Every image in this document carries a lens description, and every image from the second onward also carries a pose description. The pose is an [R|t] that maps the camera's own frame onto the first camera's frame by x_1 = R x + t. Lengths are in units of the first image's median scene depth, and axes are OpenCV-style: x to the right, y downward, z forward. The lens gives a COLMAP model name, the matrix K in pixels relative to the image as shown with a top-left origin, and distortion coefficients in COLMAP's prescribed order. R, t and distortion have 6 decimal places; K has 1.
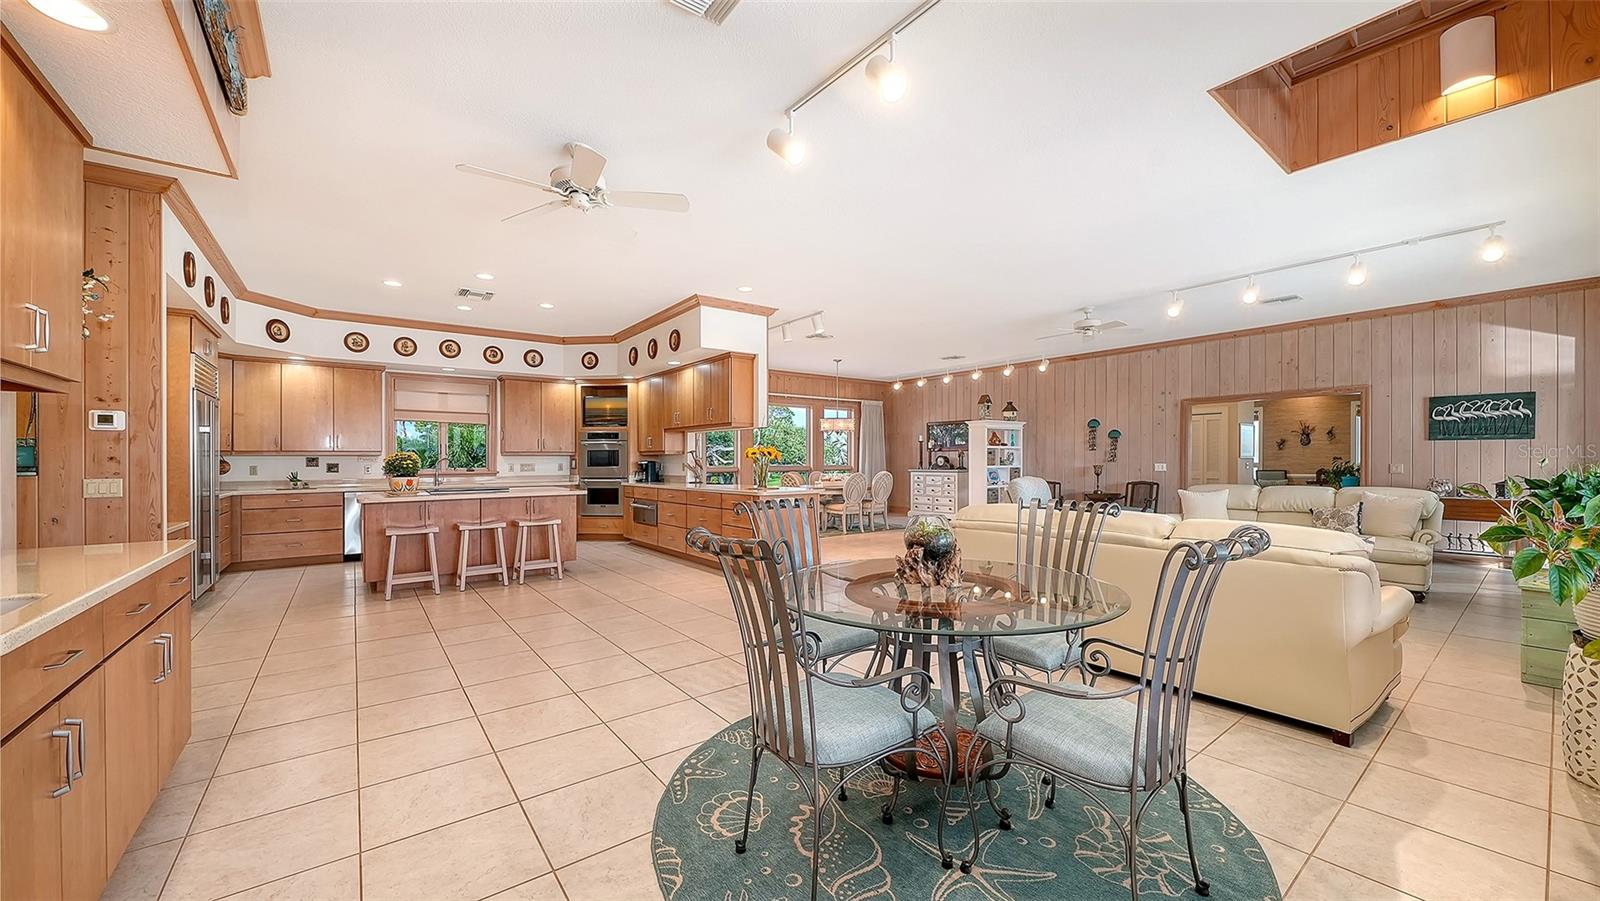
lens RADIAL K [[597.9, 0, 809.8], [0, 597.9, 458.8], [0, 0, 1]] dist [0.002281, 0.000078]
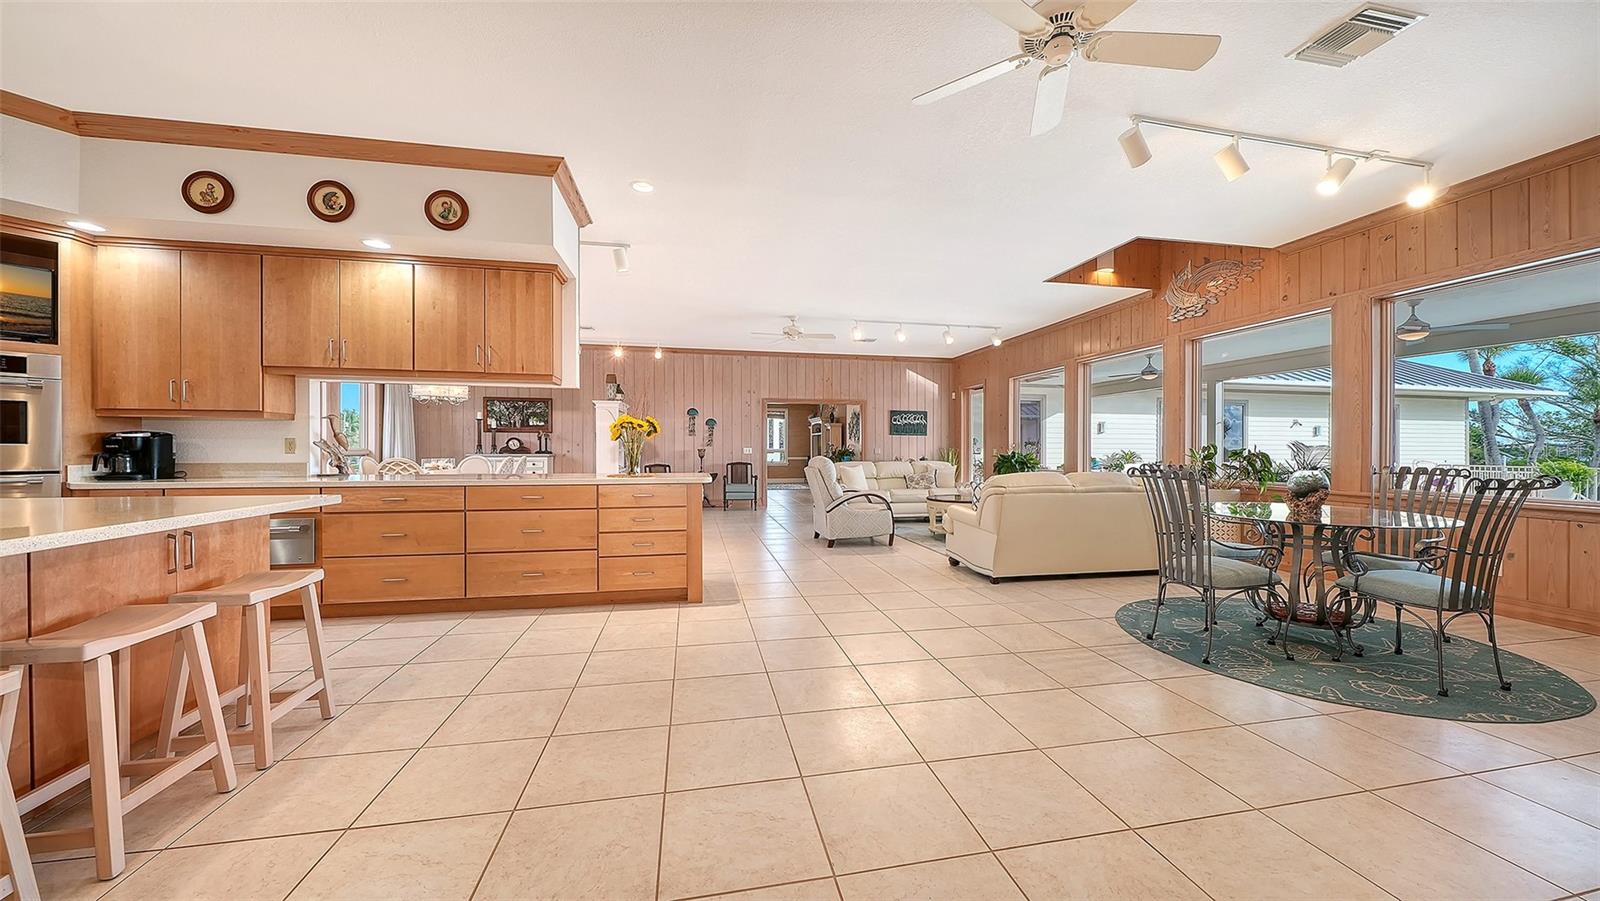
lens RADIAL K [[560.7, 0, 807.5], [0, 560.7, 451.7], [0, 0, 1]] dist [-0.006054, -0.000030]
pose [[0.436362, 0.002140, 0.899769, -0.442653], [-0.008189, 0.999965, 0.001594, 0.014264], [-0.899734, -0.008064, 0.436364, 0.396501]]
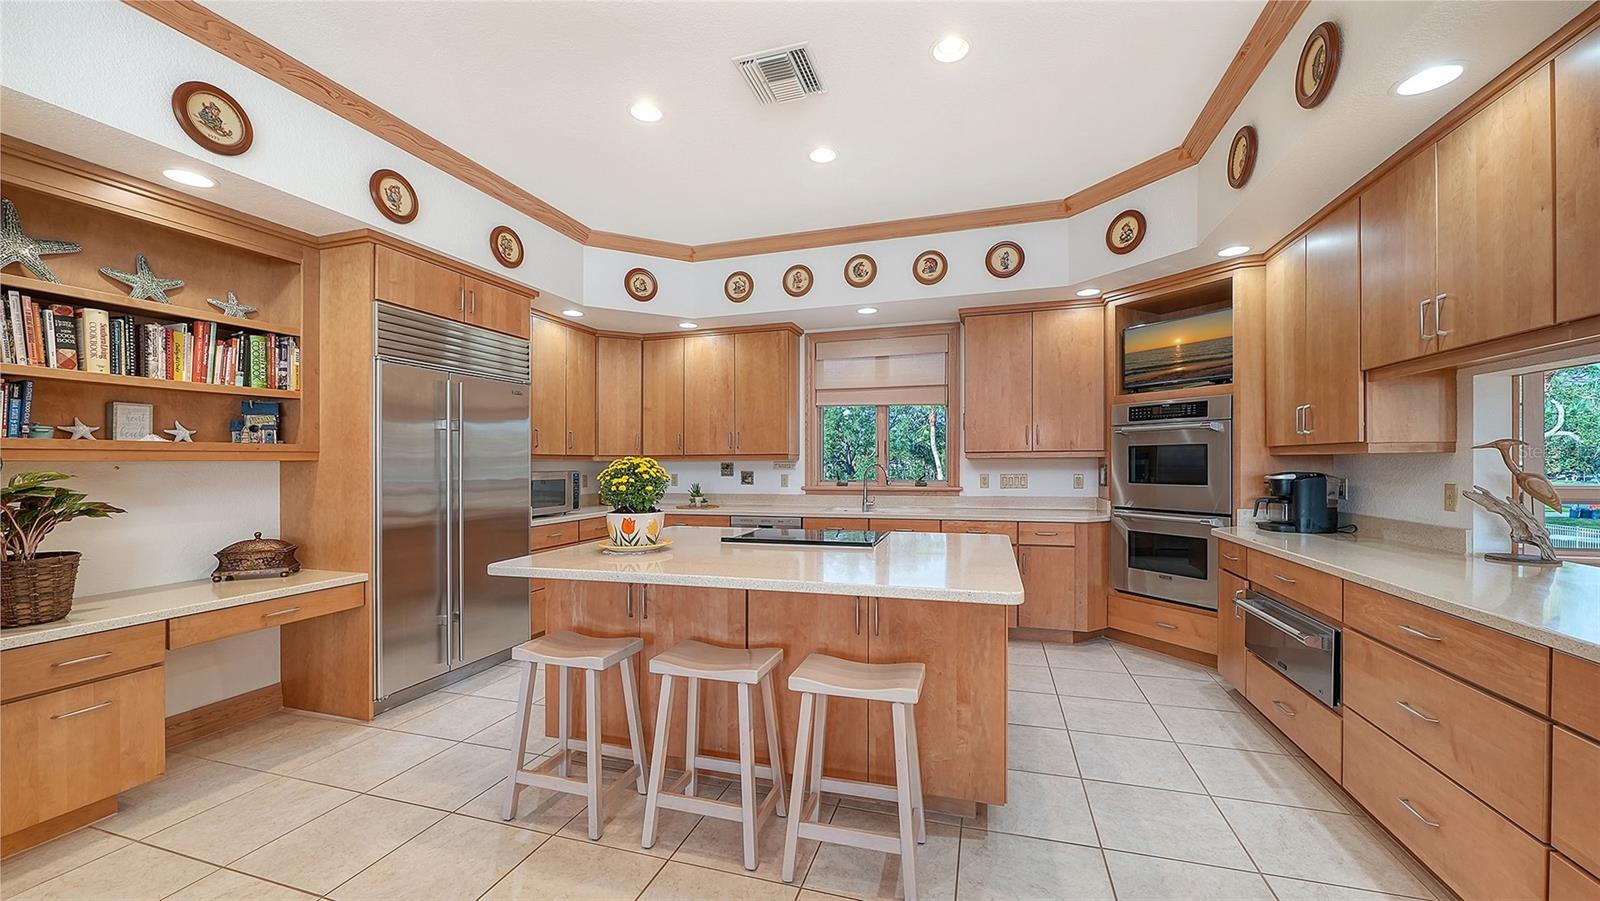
lens RADIAL K [[597.9, 0, 810.3], [0, 597.9, 457.1], [0, 0, 1]] dist [0.002281, 0.000078]
pose [[0.578564, -0.003997, -0.815627, -0.153249], [0.005824, 0.999983, -0.000770, -0.007307], [0.815616, -0.004305, 0.578577, 0.576491]]
